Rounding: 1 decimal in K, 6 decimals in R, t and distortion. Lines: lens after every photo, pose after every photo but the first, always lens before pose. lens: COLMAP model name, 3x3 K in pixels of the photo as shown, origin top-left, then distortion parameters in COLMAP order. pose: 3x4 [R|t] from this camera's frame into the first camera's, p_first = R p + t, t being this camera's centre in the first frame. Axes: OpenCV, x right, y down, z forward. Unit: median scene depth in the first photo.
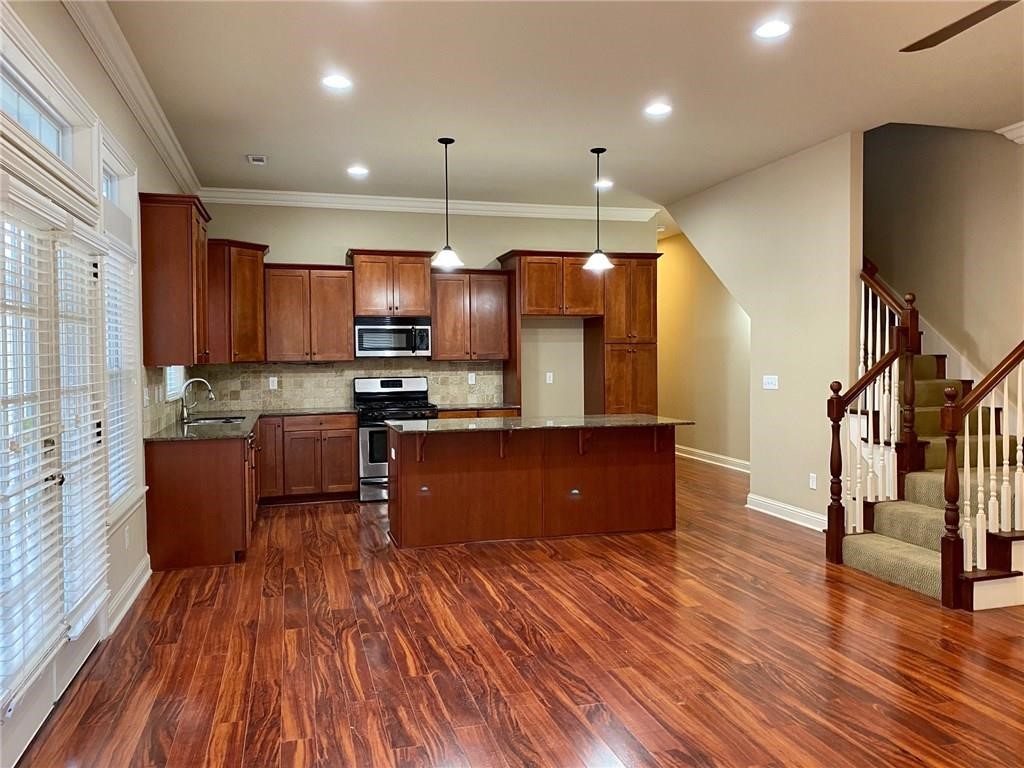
lens RADIAL K [[771.7, 0, 512.0], [0, 771.7, 384.0], [0, 0, 1]] dist [0.086607, -0.142618]
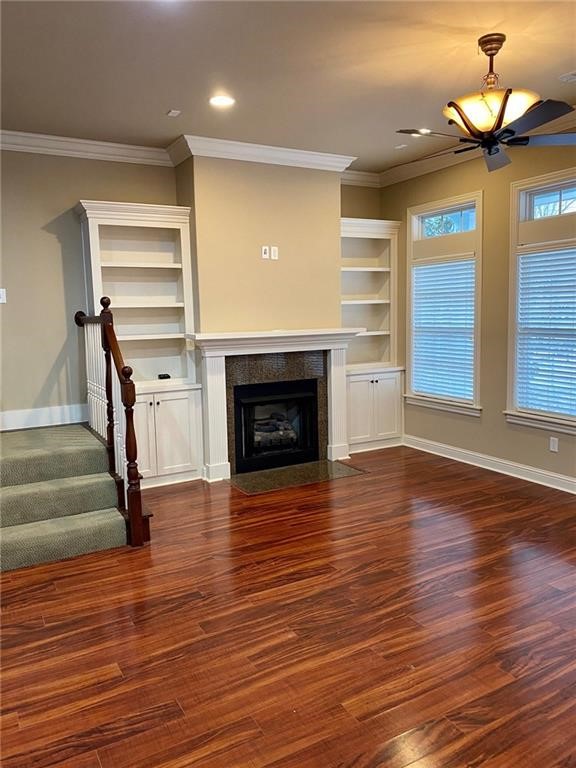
lens RADIAL K [[584.2, 0, 288.0], [0, 584.2, 384.0], [0, 0, 1]] dist [0.025374, -0.006865]
pose [[-0.226060, -0.107855, 0.968124, -0.203017], [0.059120, 0.990500, 0.124152, -0.037065], [-0.972318, 0.085301, -0.217537, 0.544471]]
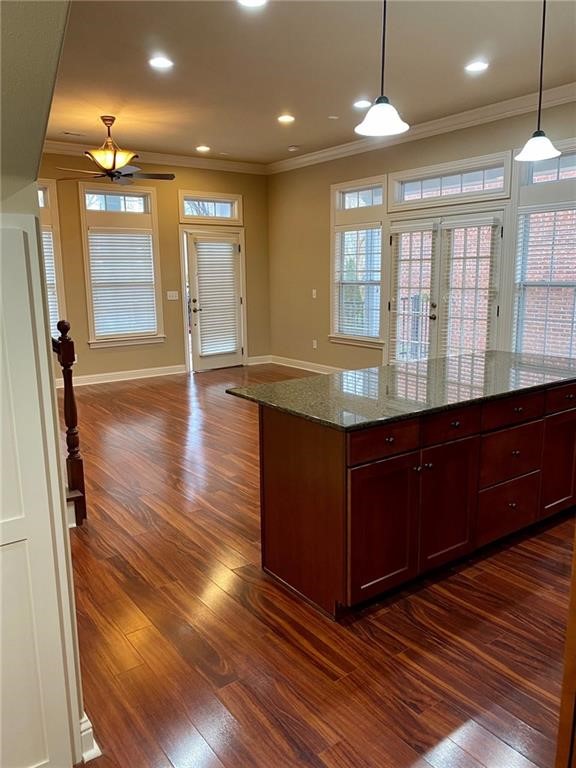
lens RADIAL K [[584.2, 0, 288.0], [0, 584.2, 384.0], [0, 0, 1]] dist [0.025374, -0.006865]
pose [[-0.939062, 0.086833, -0.332600, 0.274590], [0.010307, 0.974247, 0.225248, -0.055990], [0.343593, 0.208093, -0.915773, 1.145687]]
